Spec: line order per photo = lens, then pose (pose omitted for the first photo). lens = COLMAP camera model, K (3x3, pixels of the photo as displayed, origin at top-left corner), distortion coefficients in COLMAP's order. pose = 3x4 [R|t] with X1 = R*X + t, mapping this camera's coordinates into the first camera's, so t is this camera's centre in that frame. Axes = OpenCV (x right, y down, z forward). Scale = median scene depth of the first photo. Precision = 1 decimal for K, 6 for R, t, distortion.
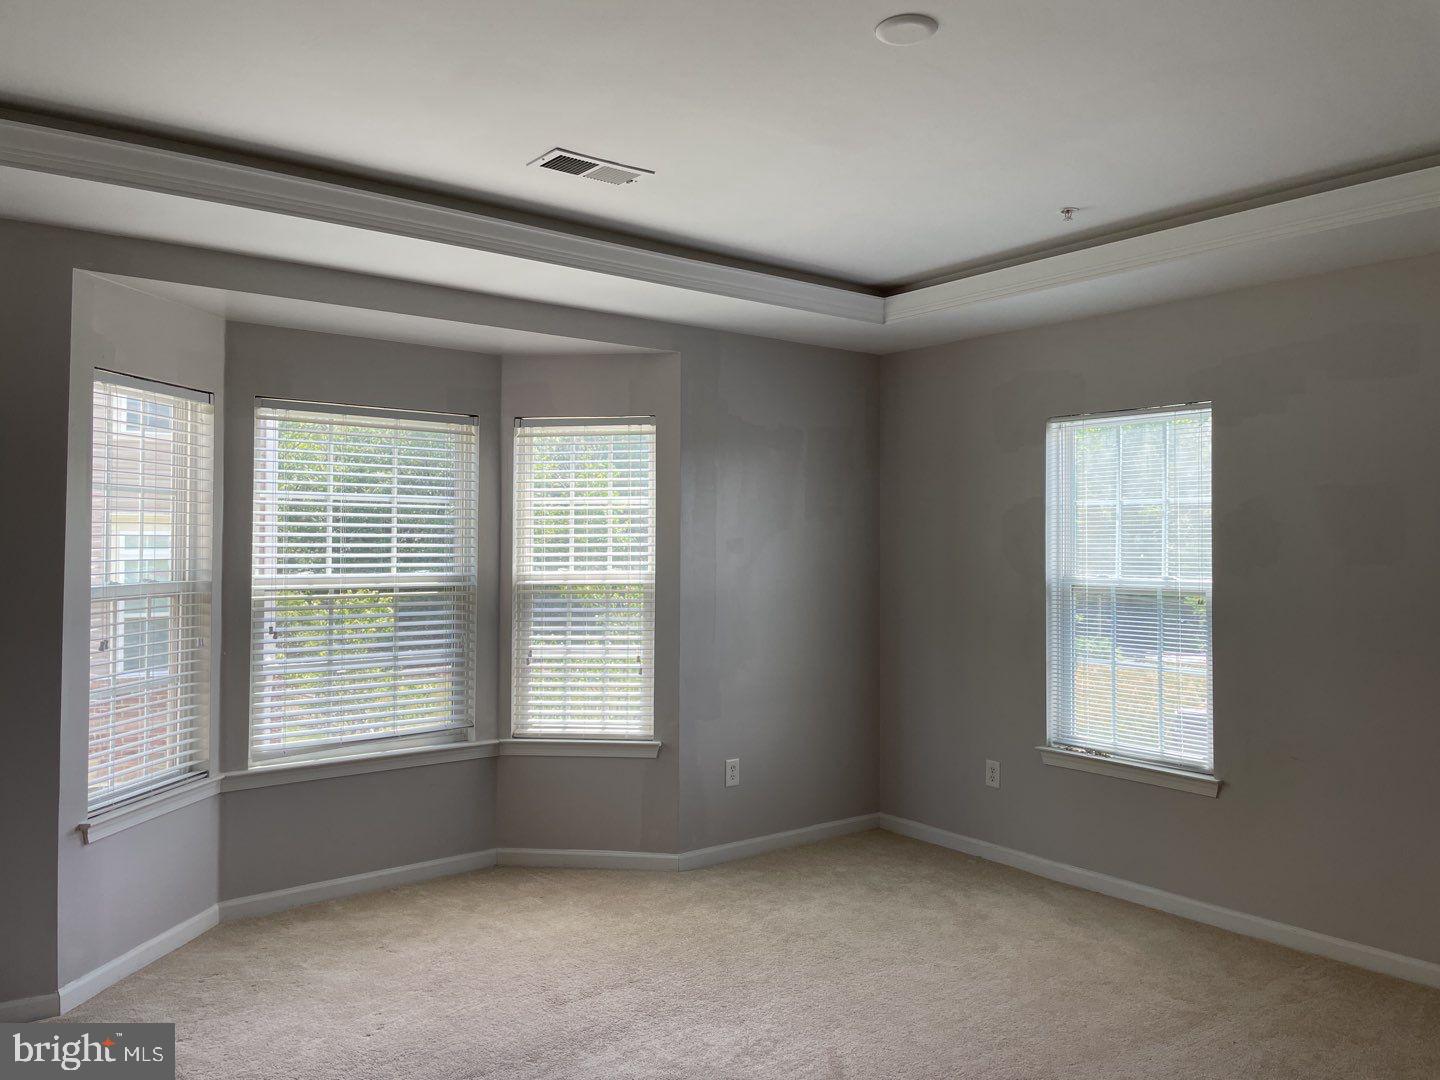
lens RADIAL K [[1117.1, 0, 759.0], [0, 1117.1, 515.3], [0, 0, 1]] dist [0.067132, -0.081098]
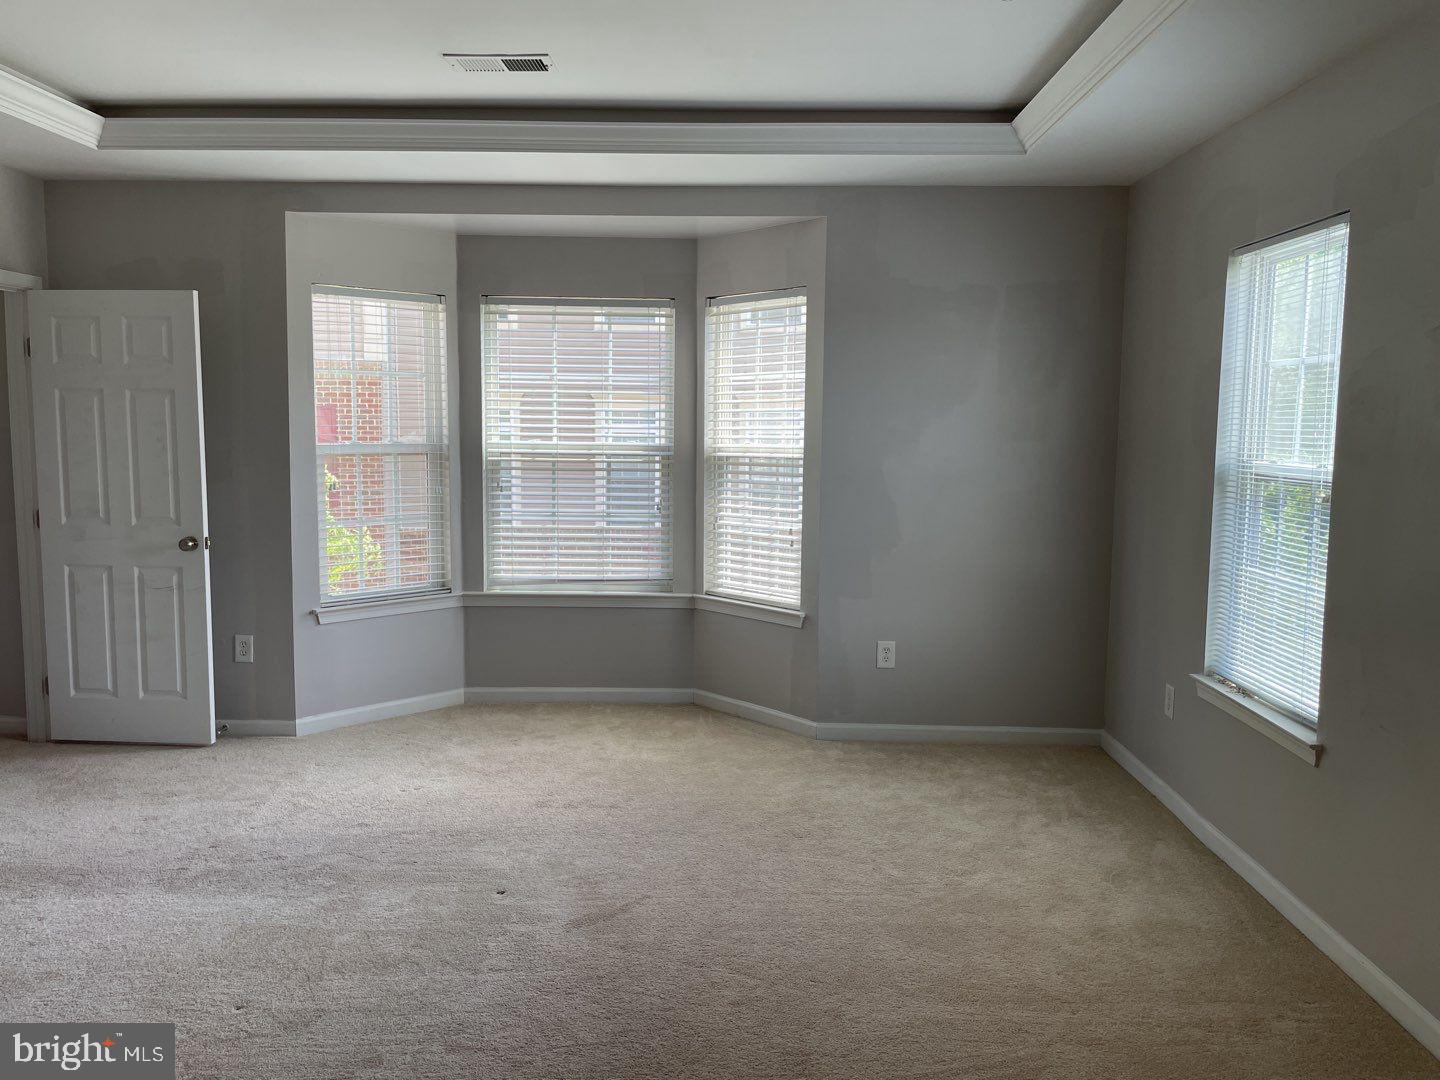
lens RADIAL K [[1117.1, 0, 712.2], [0, 1117.1, 532.2], [0, 0, 1]] dist [0.067132, -0.081098]
pose [[0.763953, 0.070122, -0.641450, 0.531538], [0.009335, 0.992773, 0.119646, 0.007304], [0.645204, -0.097391, 0.757777, 0.196146]]
